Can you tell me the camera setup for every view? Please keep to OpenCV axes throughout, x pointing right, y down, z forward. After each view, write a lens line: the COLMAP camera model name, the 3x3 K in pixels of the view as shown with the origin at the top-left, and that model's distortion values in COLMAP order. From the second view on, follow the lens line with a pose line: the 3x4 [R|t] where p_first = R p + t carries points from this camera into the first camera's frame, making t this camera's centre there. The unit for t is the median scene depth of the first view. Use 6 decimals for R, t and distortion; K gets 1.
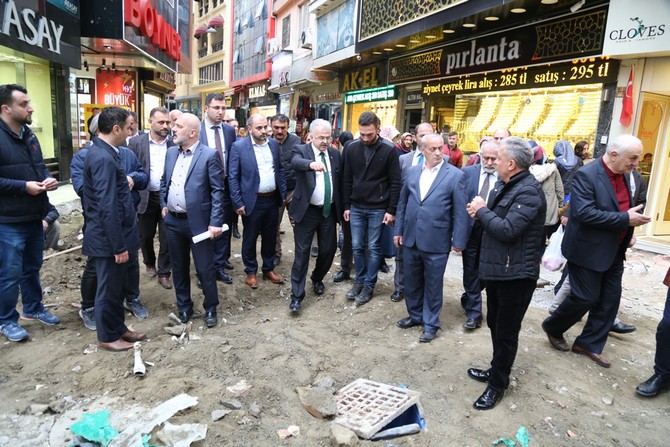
lens RADIAL K [[483.0, 0, 338.4], [0, 483.0, 221.1], [0, 0, 1]] dist [-0.003171, 0.004571]
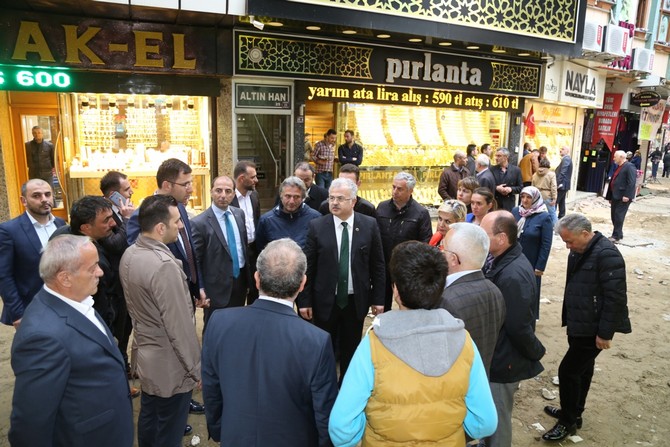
lens RADIAL K [[483.0, 0, 334.9], [0, 483.0, 224.5], [0, 0, 1]] dist [-0.003171, 0.004571]
pose [[-0.096539, -0.186243, 0.977749, -0.161799], [0.180035, 0.962867, 0.201184, -0.060366], [-0.978911, 0.195451, -0.059424, 0.291030]]
